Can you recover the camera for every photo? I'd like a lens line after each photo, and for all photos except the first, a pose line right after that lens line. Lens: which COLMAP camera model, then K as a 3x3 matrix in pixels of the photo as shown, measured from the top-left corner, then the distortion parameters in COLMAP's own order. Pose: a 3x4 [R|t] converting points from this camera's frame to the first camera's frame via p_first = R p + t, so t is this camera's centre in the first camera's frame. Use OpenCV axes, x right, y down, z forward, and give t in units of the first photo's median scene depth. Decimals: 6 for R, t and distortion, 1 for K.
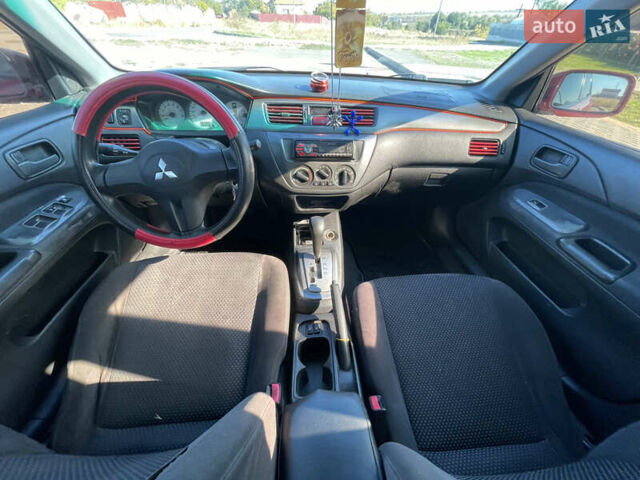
lens RADIAL K [[254.3, 0, 319.9], [0, 254.3, 241.9], [0, 0, 1]] dist [-0.001125, -0.000857]
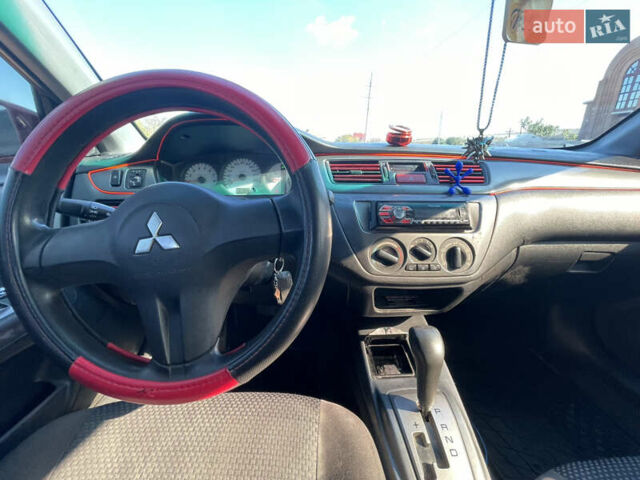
lens RADIAL K [[254.3, 0, 318.8], [0, 254.3, 241.8], [0, 0, 1]] dist [-0.001125, -0.000857]
pose [[0.996630, -0.015183, -0.080616, -0.182554], [-0.014797, 0.933334, -0.358705, -0.067313], [0.080688, 0.358689, 0.929963, 0.403828]]
